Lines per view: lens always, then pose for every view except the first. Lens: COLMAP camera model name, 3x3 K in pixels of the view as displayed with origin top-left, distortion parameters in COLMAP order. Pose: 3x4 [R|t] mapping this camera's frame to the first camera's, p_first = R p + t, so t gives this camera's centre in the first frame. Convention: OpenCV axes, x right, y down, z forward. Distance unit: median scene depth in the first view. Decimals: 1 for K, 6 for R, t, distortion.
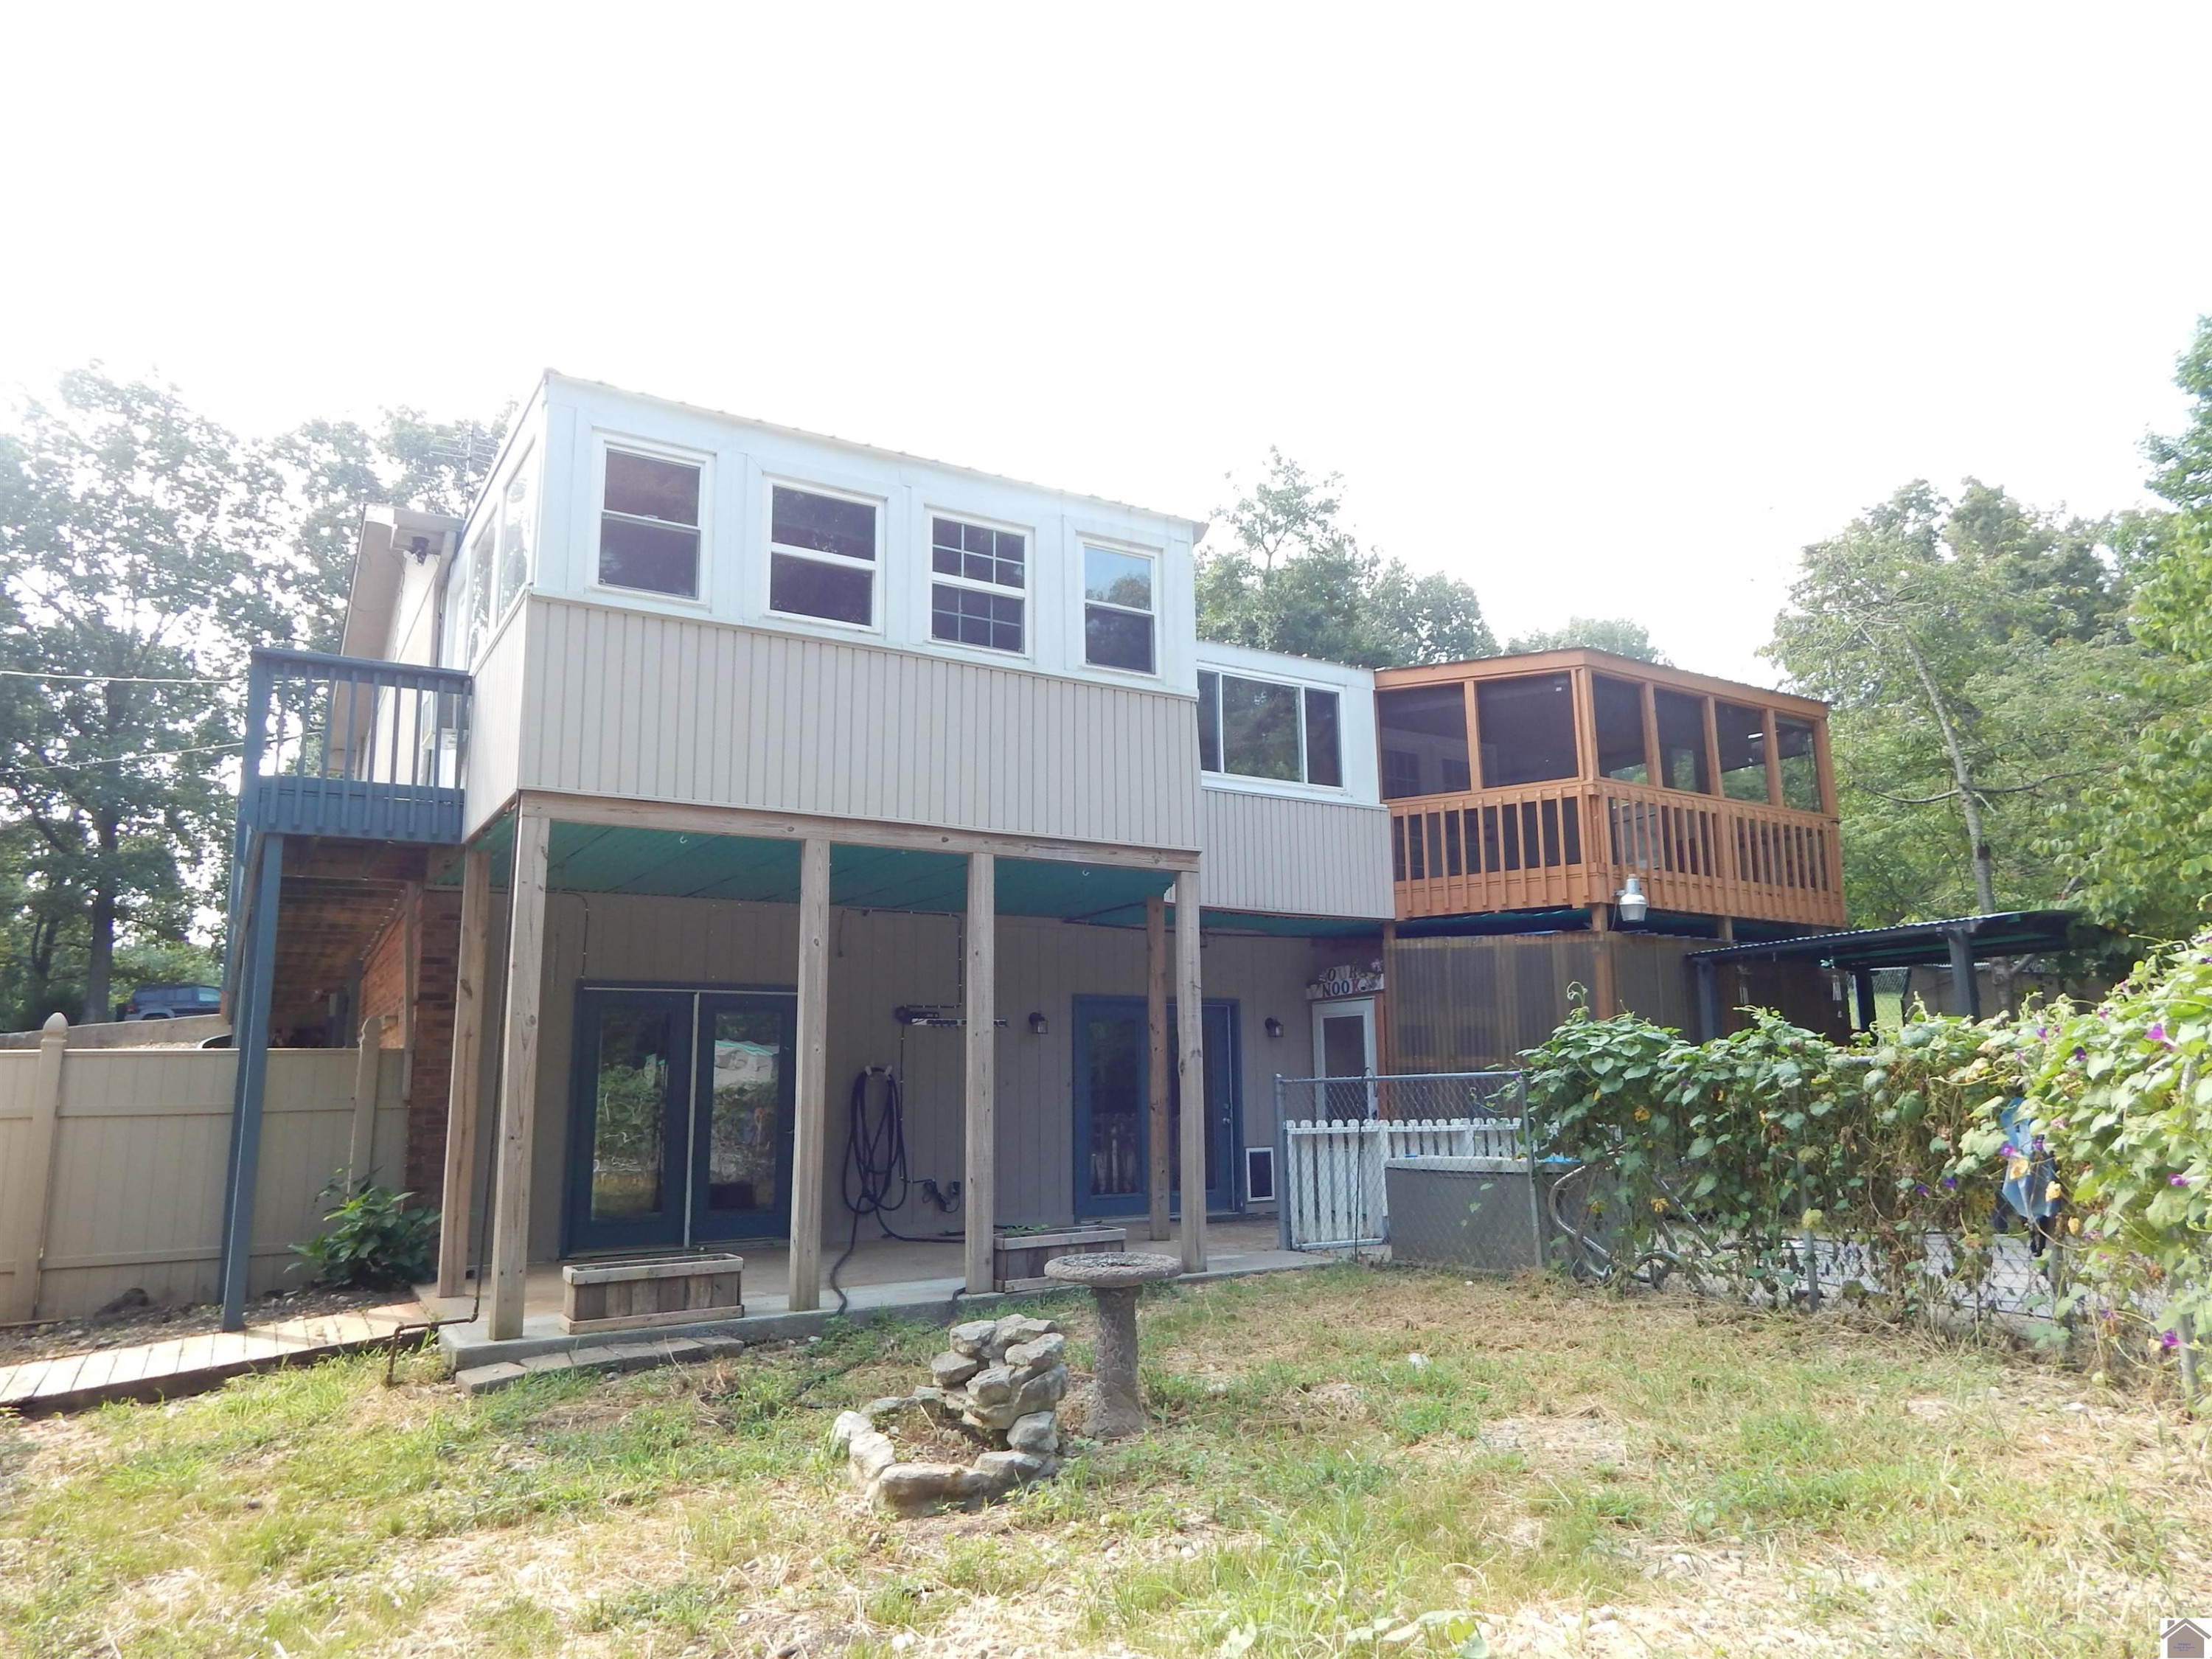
lens RADIAL K [[1466.6, 0, 1106.0], [0, 1466.6, 829.5], [0, 0, 1]] dist [0.002975, 0.000521]
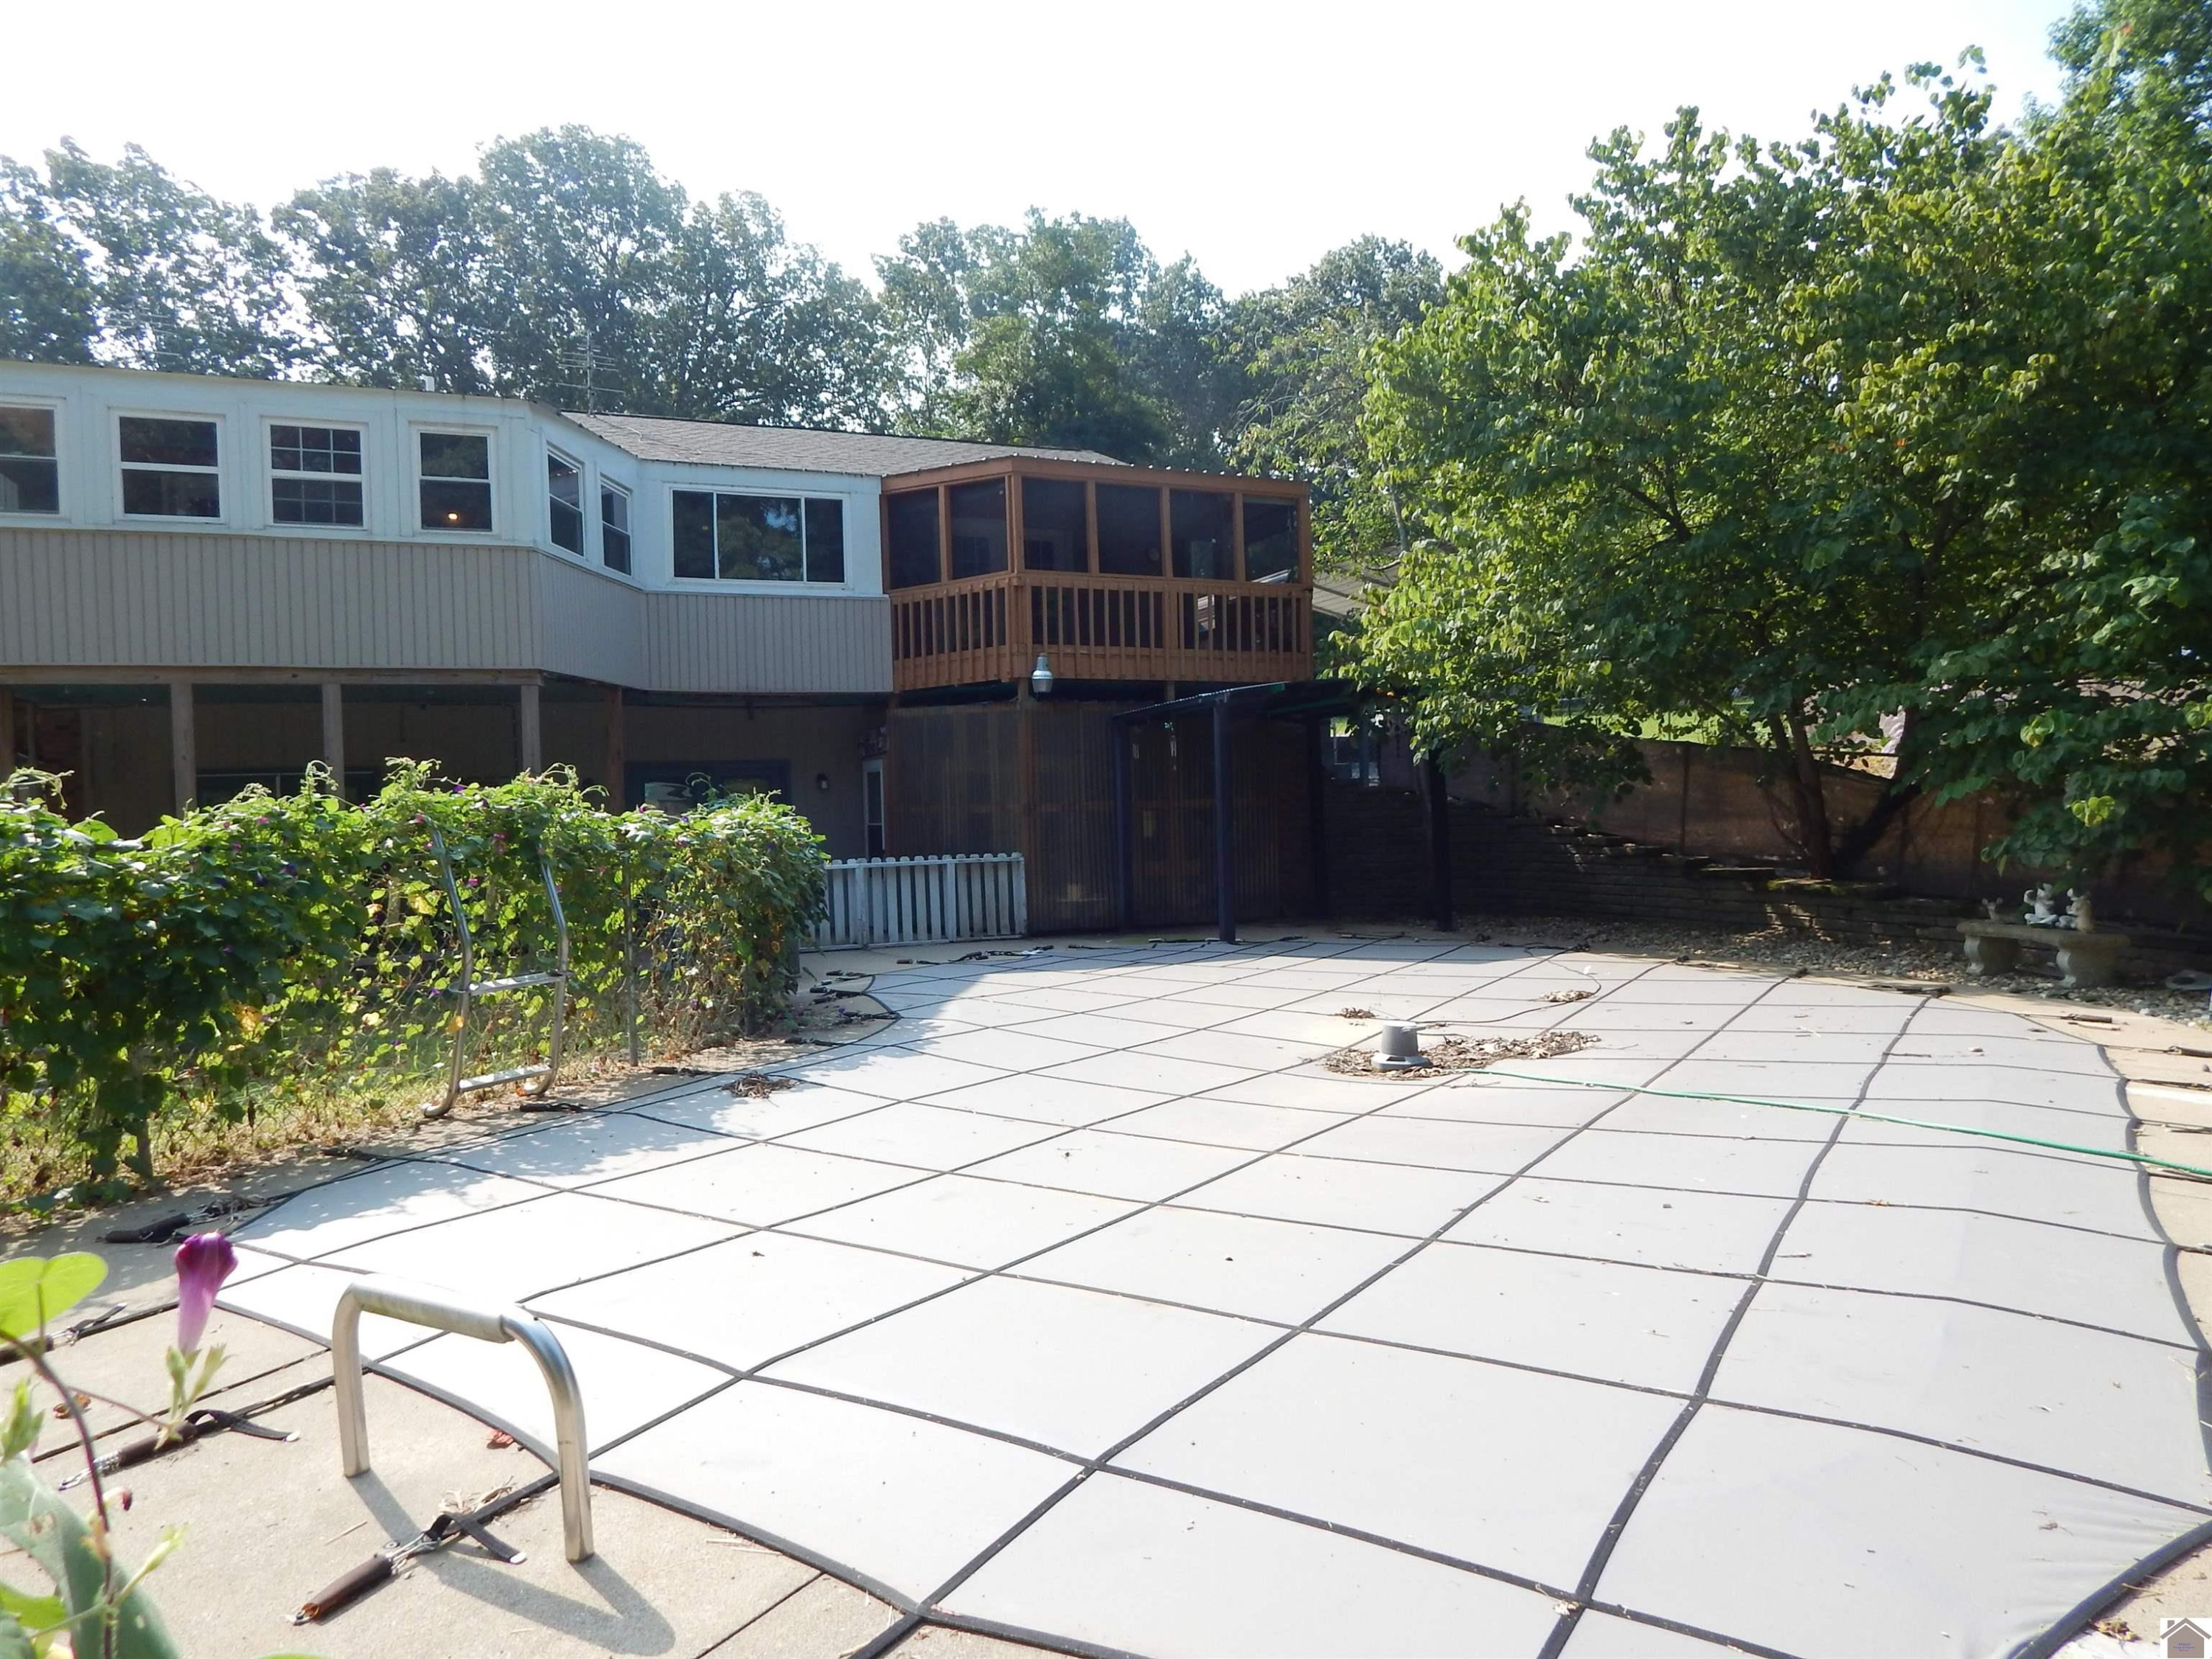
lens RADIAL K [[1463.4, 0, 1106.0], [0, 1463.4, 829.5], [0, 0, 1]] dist [0.002693, 0.000537]
pose [[0.994428, -0.023641, -0.102736, 0.514938], [0.043321, 0.980086, 0.193790, -0.056043], [0.096109, -0.197161, 0.975649, -0.184689]]
